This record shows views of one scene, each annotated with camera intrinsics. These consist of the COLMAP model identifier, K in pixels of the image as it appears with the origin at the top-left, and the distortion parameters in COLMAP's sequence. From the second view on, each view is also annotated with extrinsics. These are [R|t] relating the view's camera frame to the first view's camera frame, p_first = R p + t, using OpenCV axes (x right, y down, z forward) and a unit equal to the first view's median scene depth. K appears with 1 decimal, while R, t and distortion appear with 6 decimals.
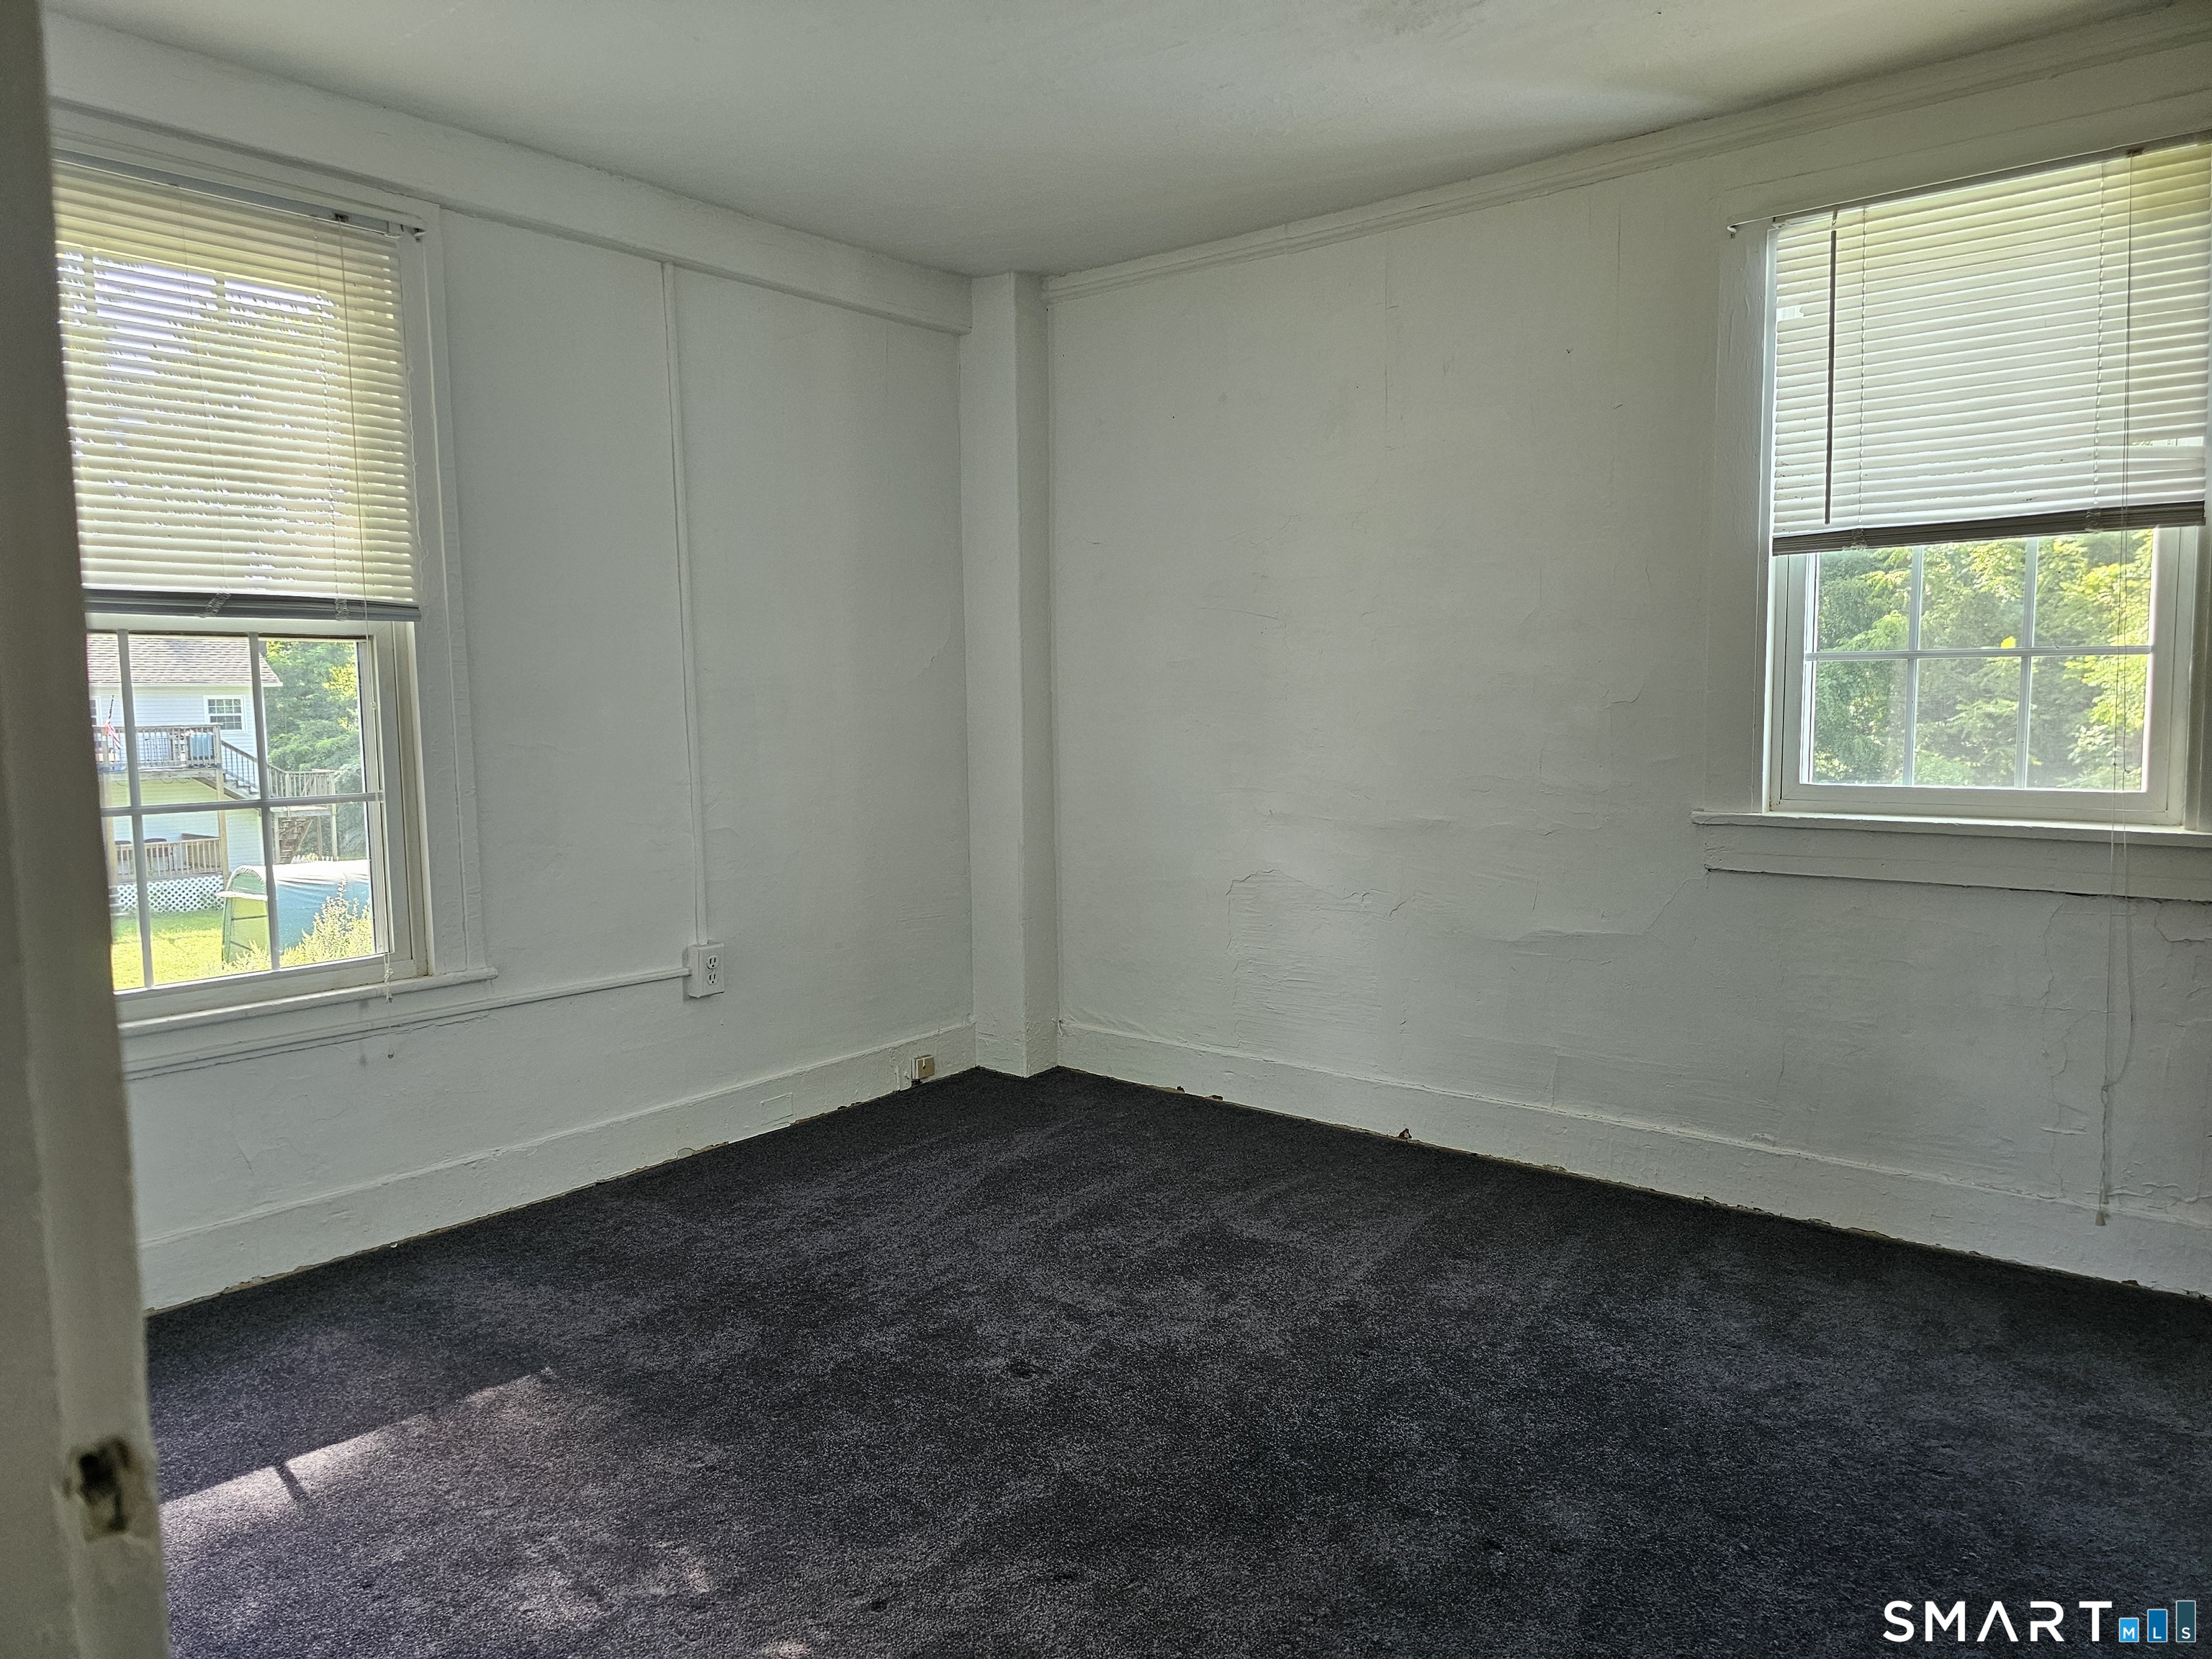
lens RADIAL K [[1485.5, 0, 1105.3], [0, 1485.5, 829.7], [0, 0, 1]] dist [0.070569, -0.067117]
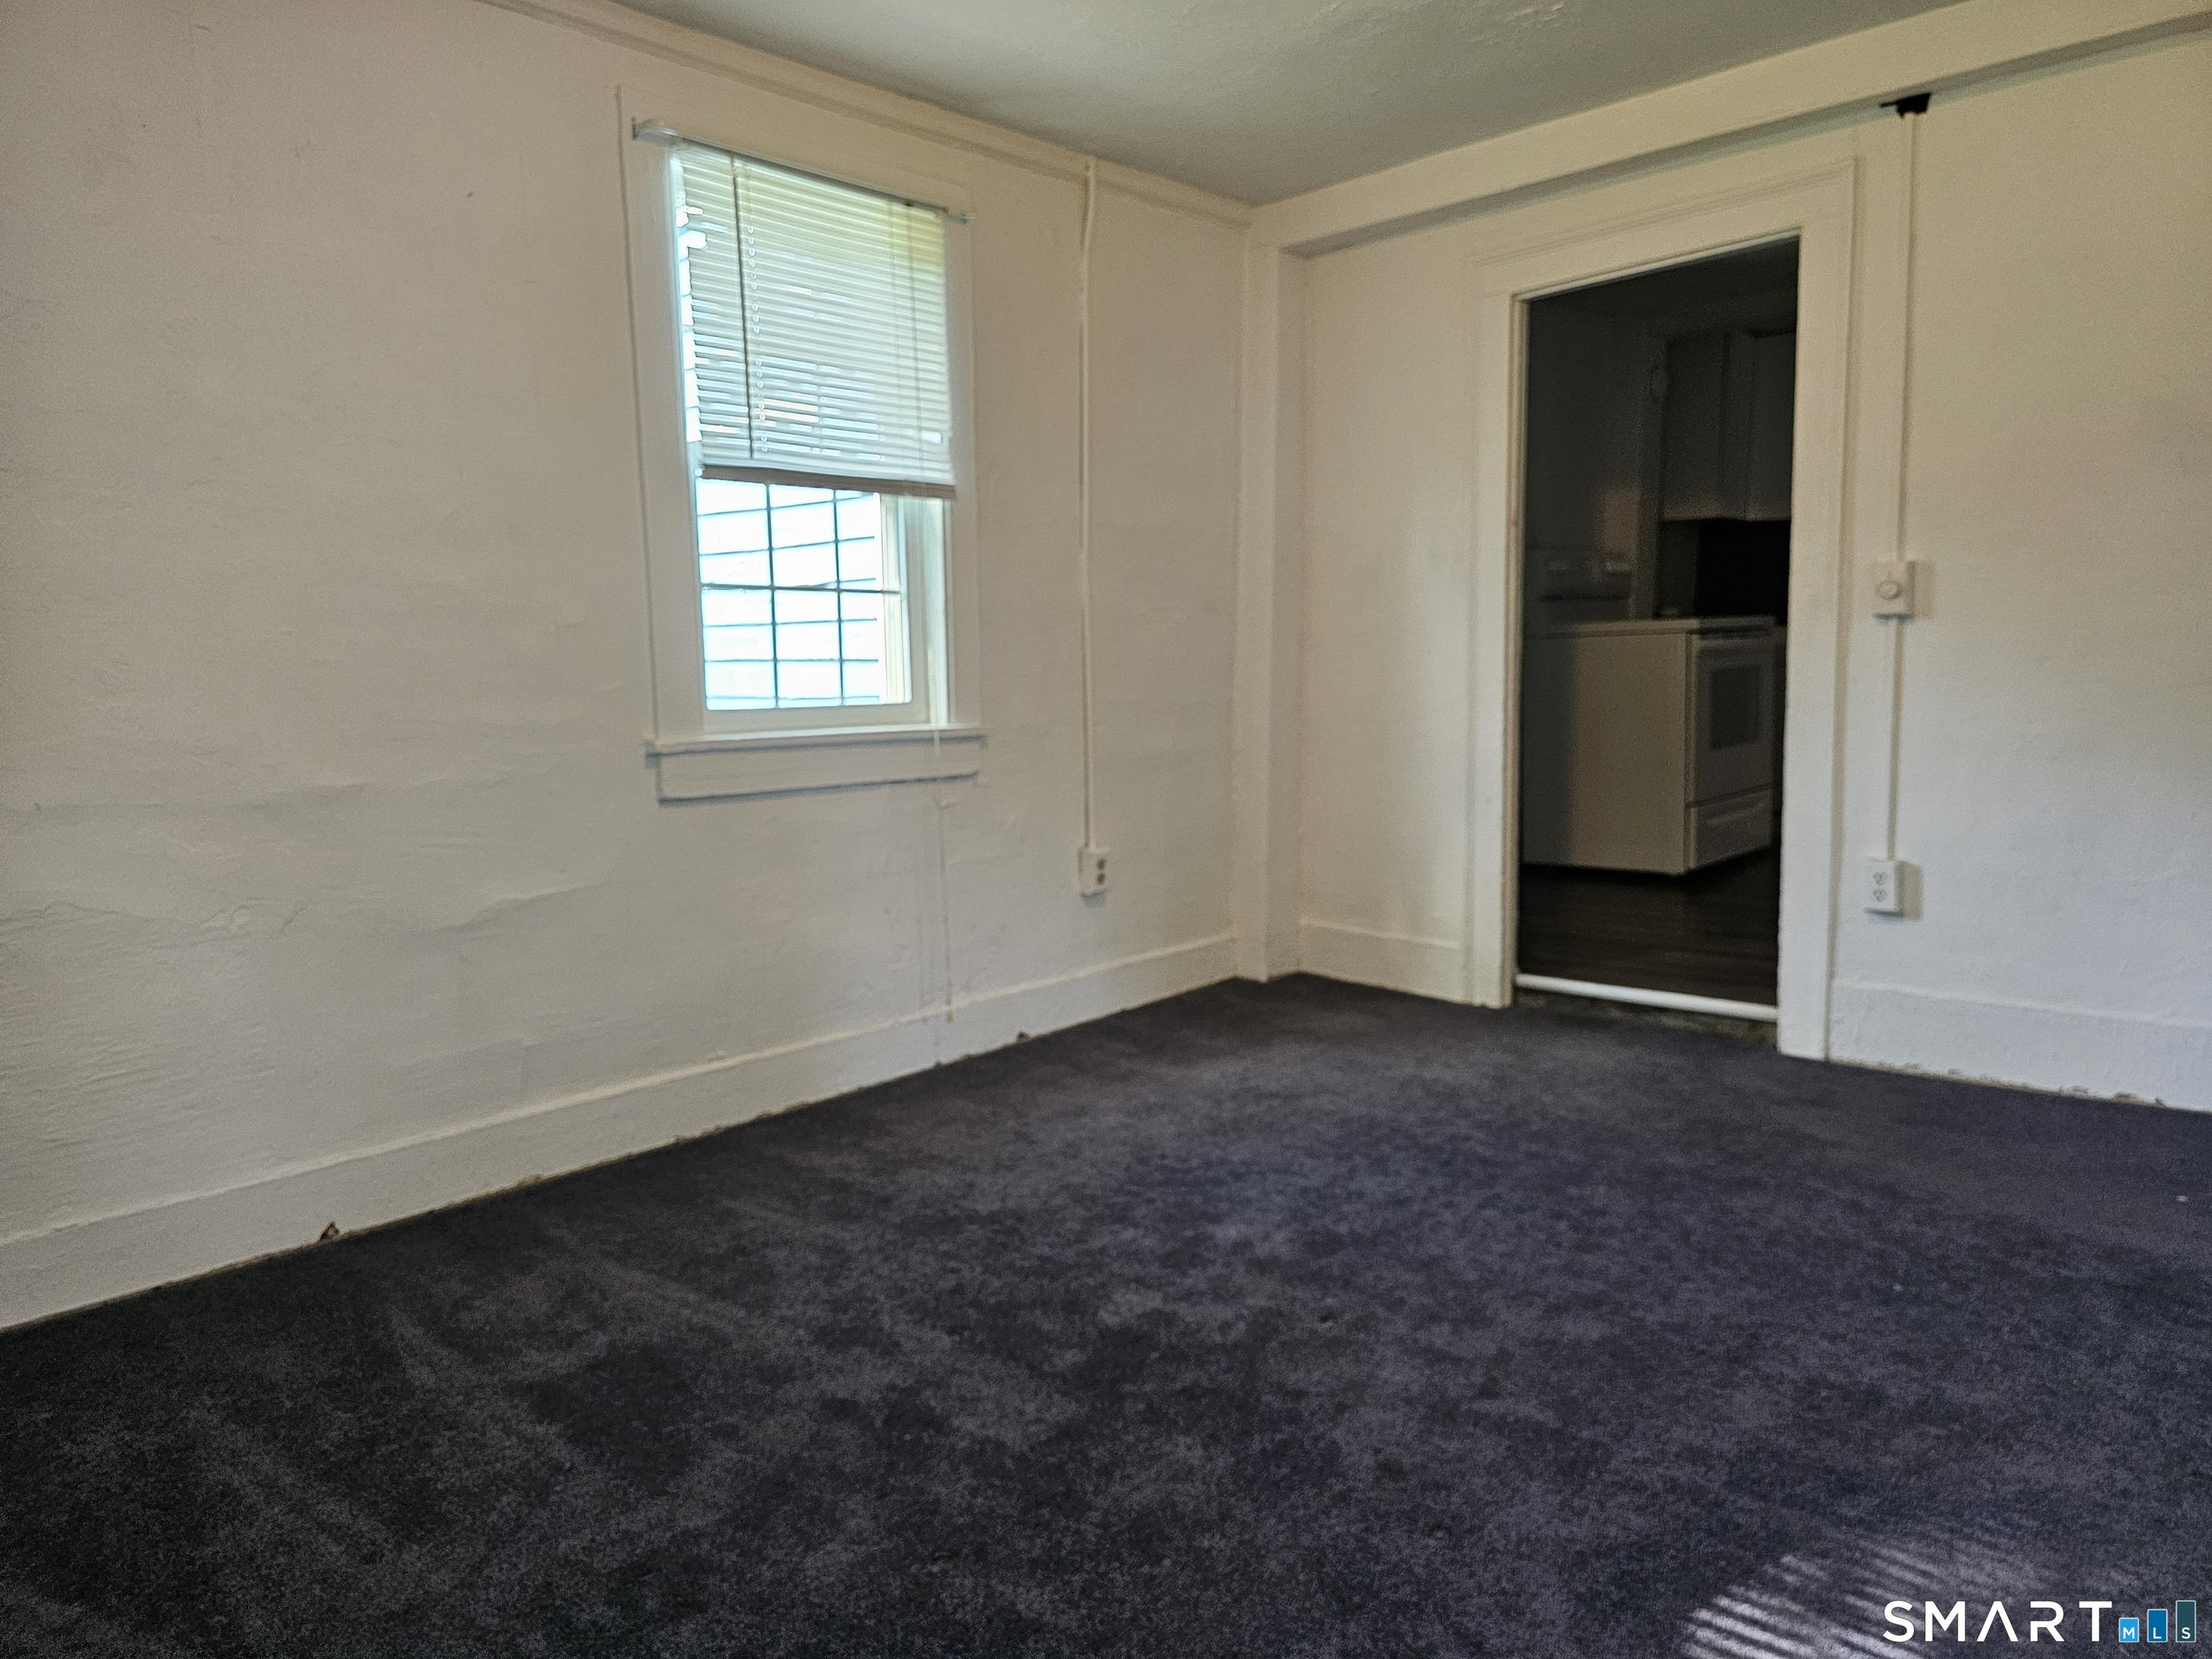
lens RADIAL K [[1485.5, 0, 1093.5], [0, 1485.5, 831.4], [0, 0, 1]] dist [0.070569, -0.067117]
pose [[0.071749, -0.106753, 0.991693, -0.541699], [0.107150, 0.989327, 0.098746, -0.019263], [-0.991651, 0.099175, 0.082422, 0.655525]]
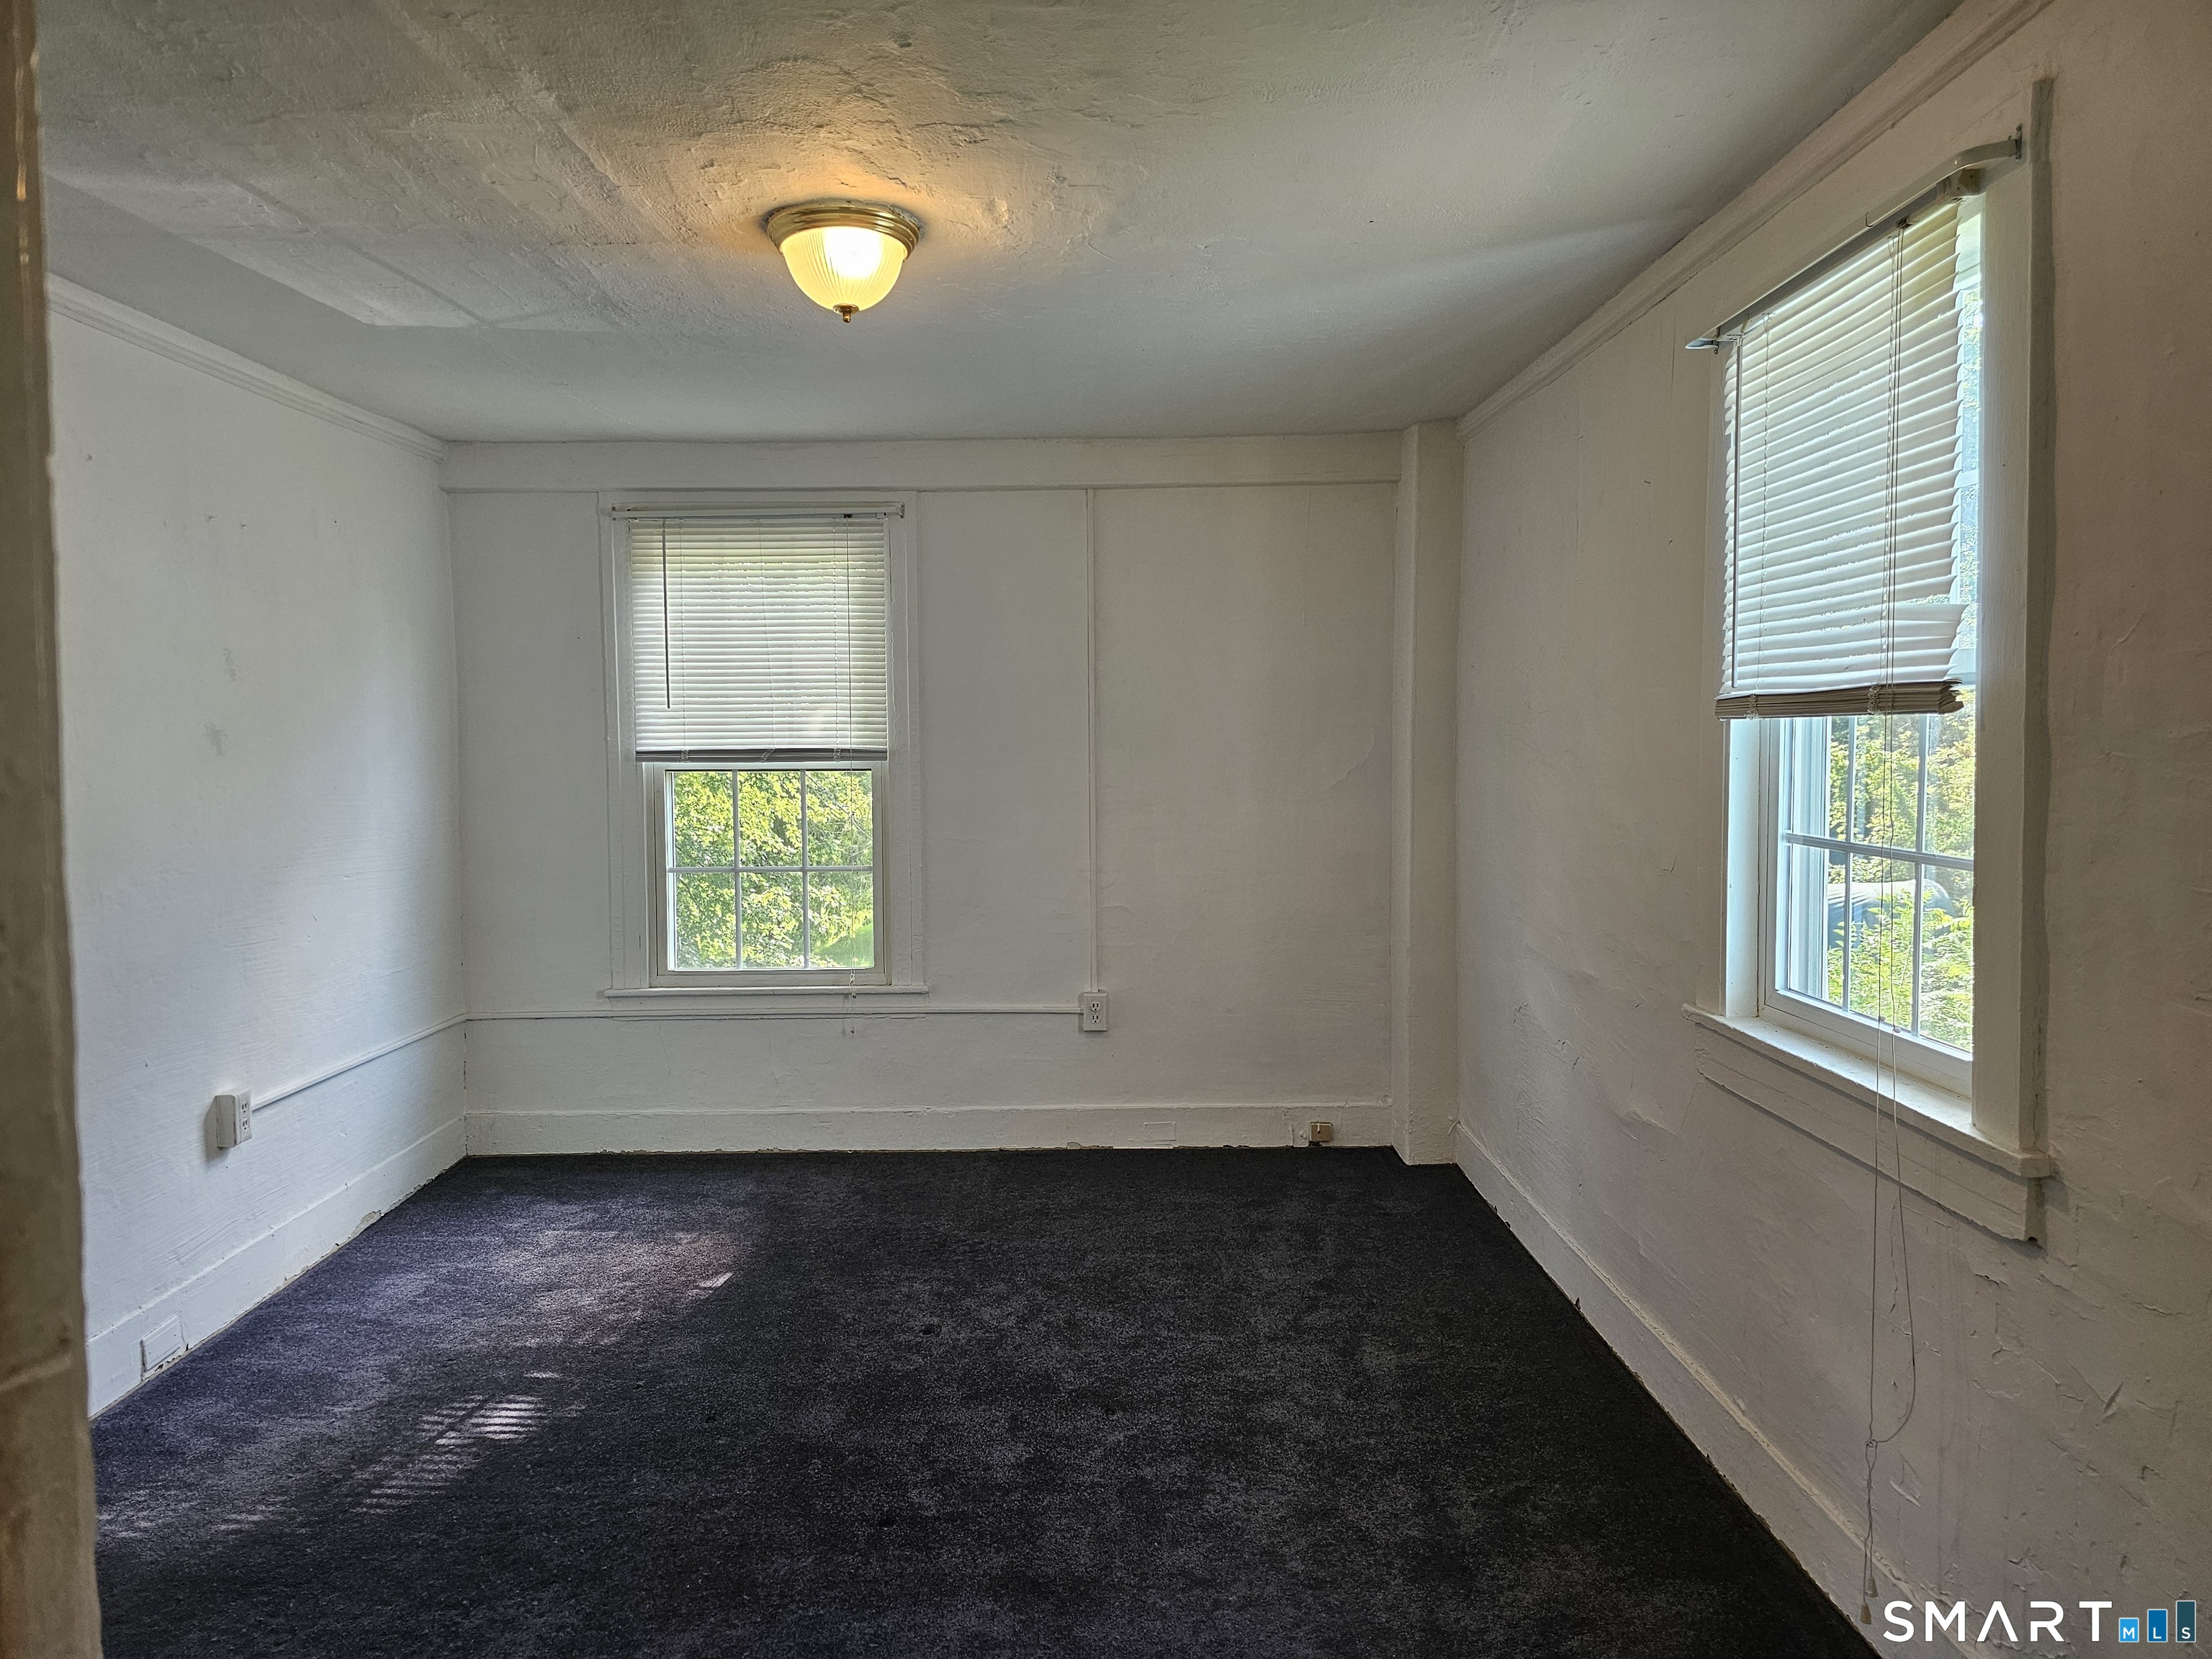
lens RADIAL K [[1485.5, 0, 1054.4], [0, 1485.5, 823.1], [0, 0, 1]] dist [0.070569, -0.067117]
pose [[0.622961, 0.055289, -0.780296, 0.859108], [-0.069668, 0.997457, 0.015056, -0.106525], [0.779144, 0.044982, 0.625229, 0.166984]]
